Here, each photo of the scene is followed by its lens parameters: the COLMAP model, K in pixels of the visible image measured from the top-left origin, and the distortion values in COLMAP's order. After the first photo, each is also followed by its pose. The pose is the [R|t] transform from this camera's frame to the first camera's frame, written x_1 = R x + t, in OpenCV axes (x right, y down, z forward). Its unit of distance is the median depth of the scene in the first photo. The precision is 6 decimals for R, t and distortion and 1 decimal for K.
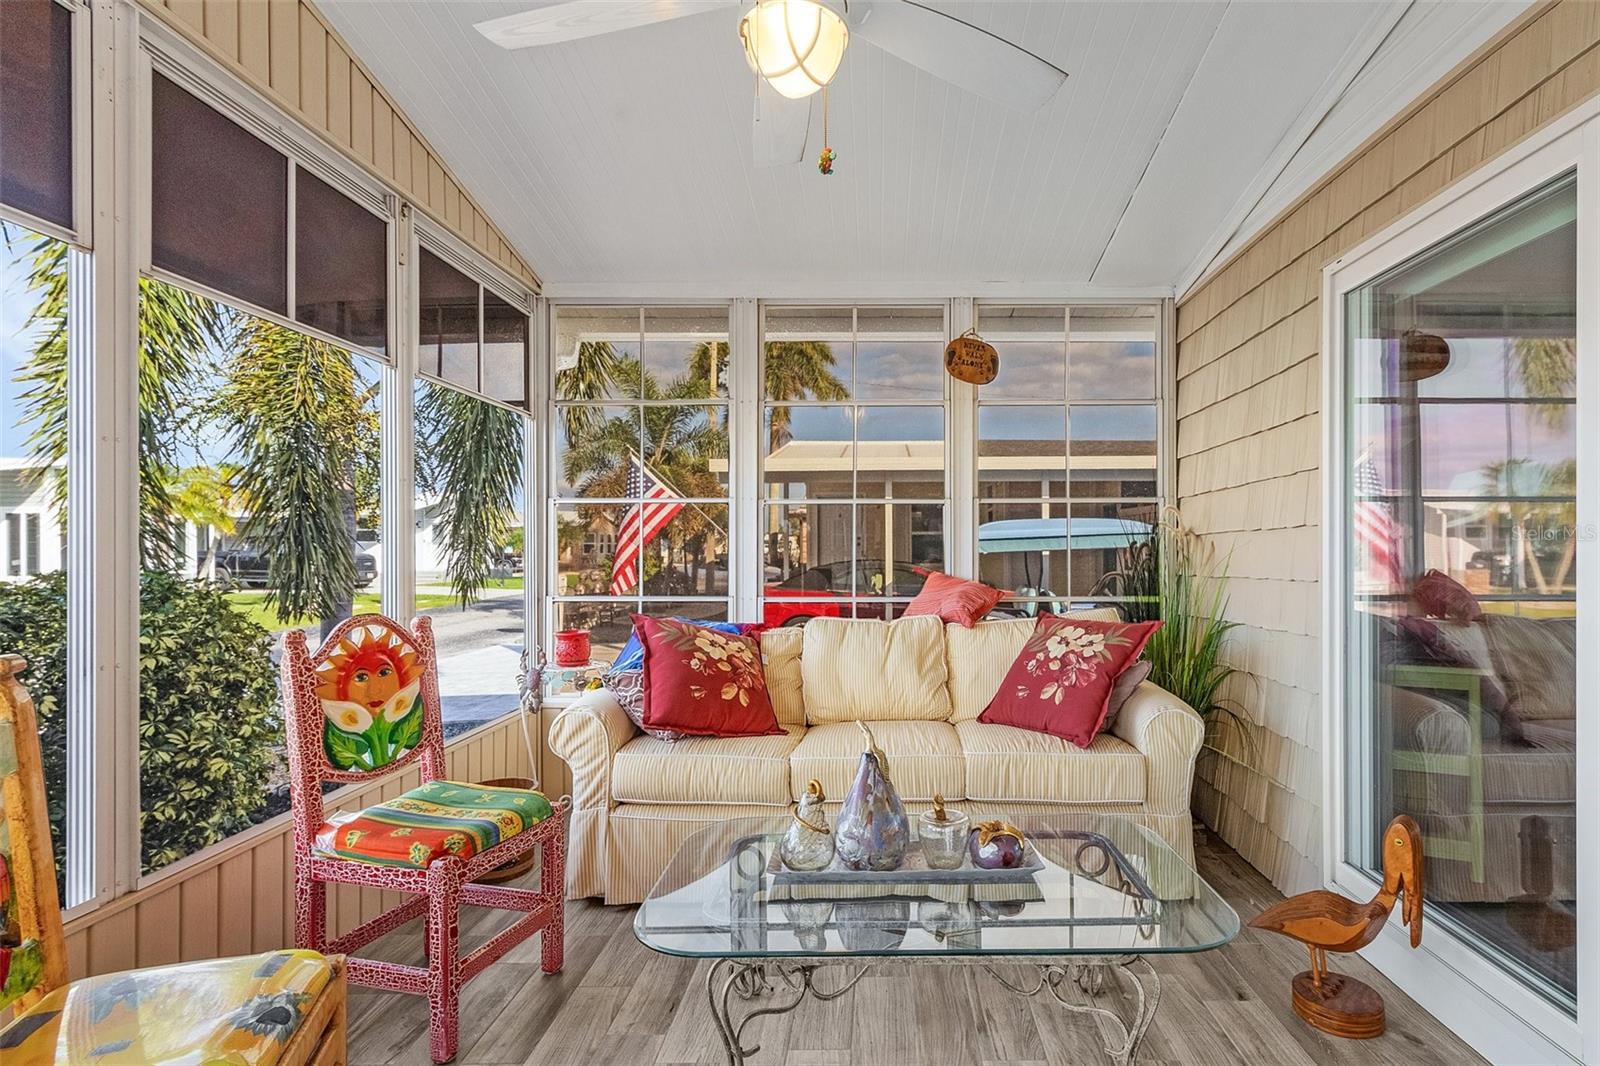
lens RADIAL K [[803.6, 0, 799.8], [0, 803.6, 537.2], [0, 0, 1]] dist [0.009222, -0.004905]
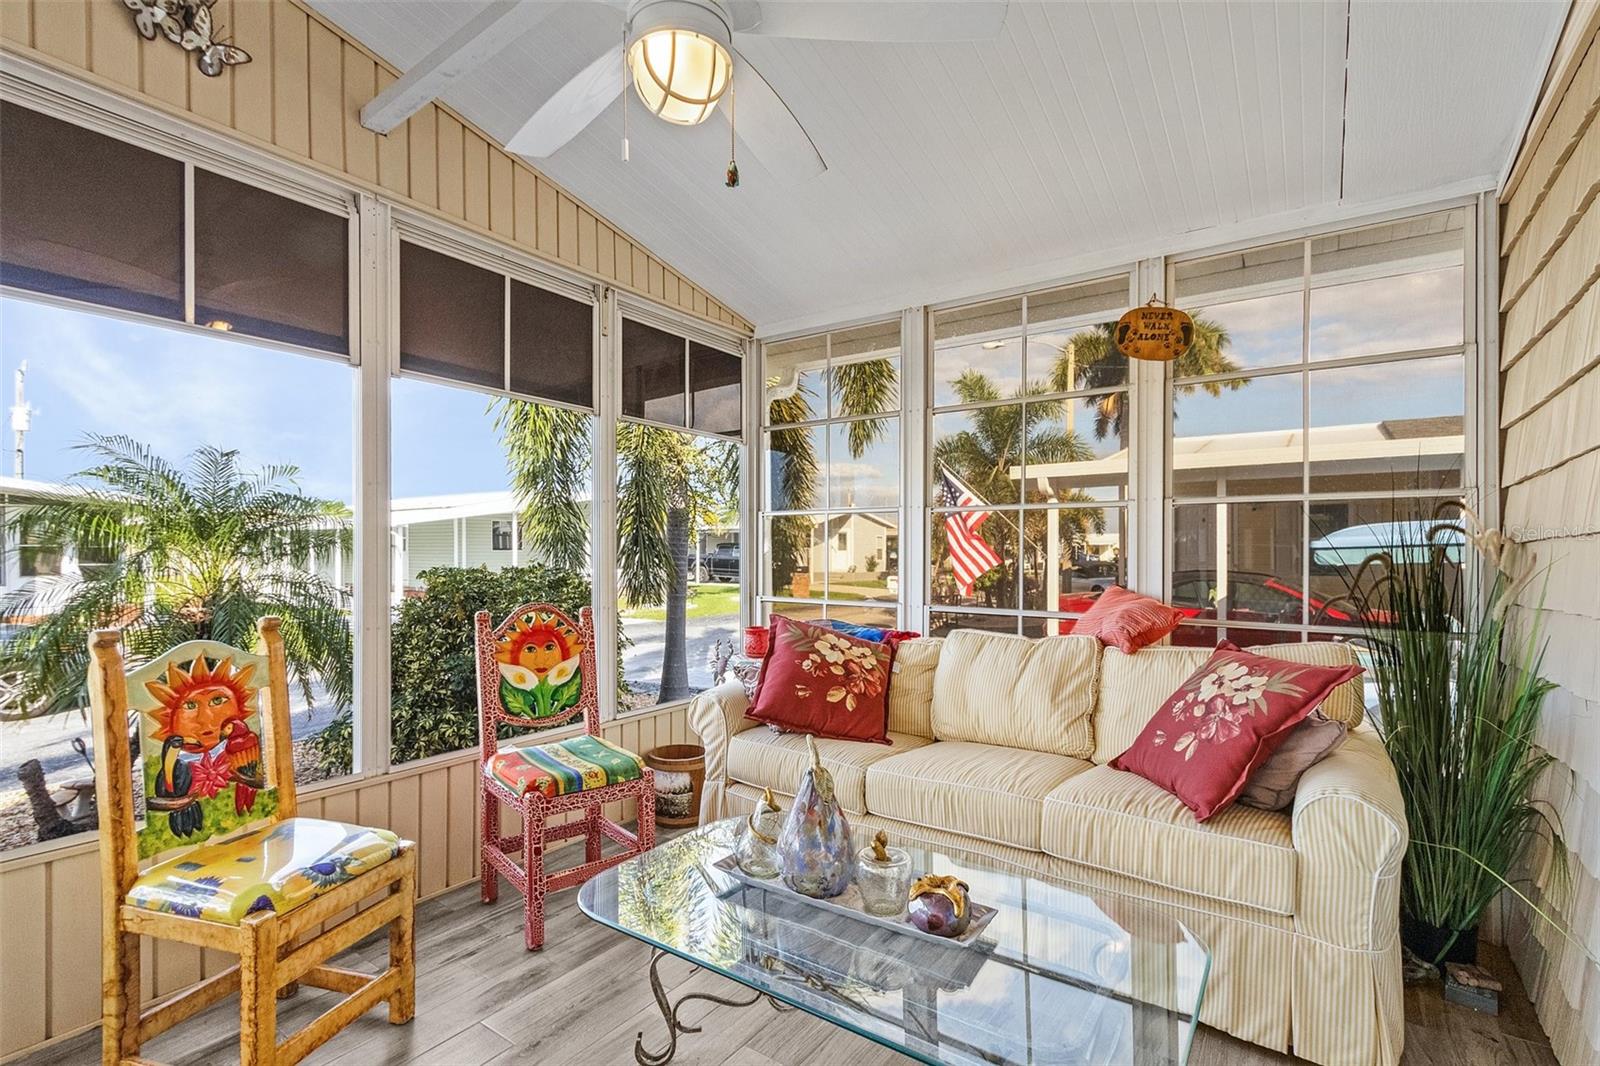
lens RADIAL K [[740.8, 0, 792.8], [0, 740.8, 542.1], [0, 0, 1]] dist [0.009052, -0.004536]
pose [[0.815226, -0.000944, -0.579142, 0.423092], [0.000135, 0.999999, -0.001440, -0.003411], [0.579142, 0.001096, 0.815226, 0.188682]]
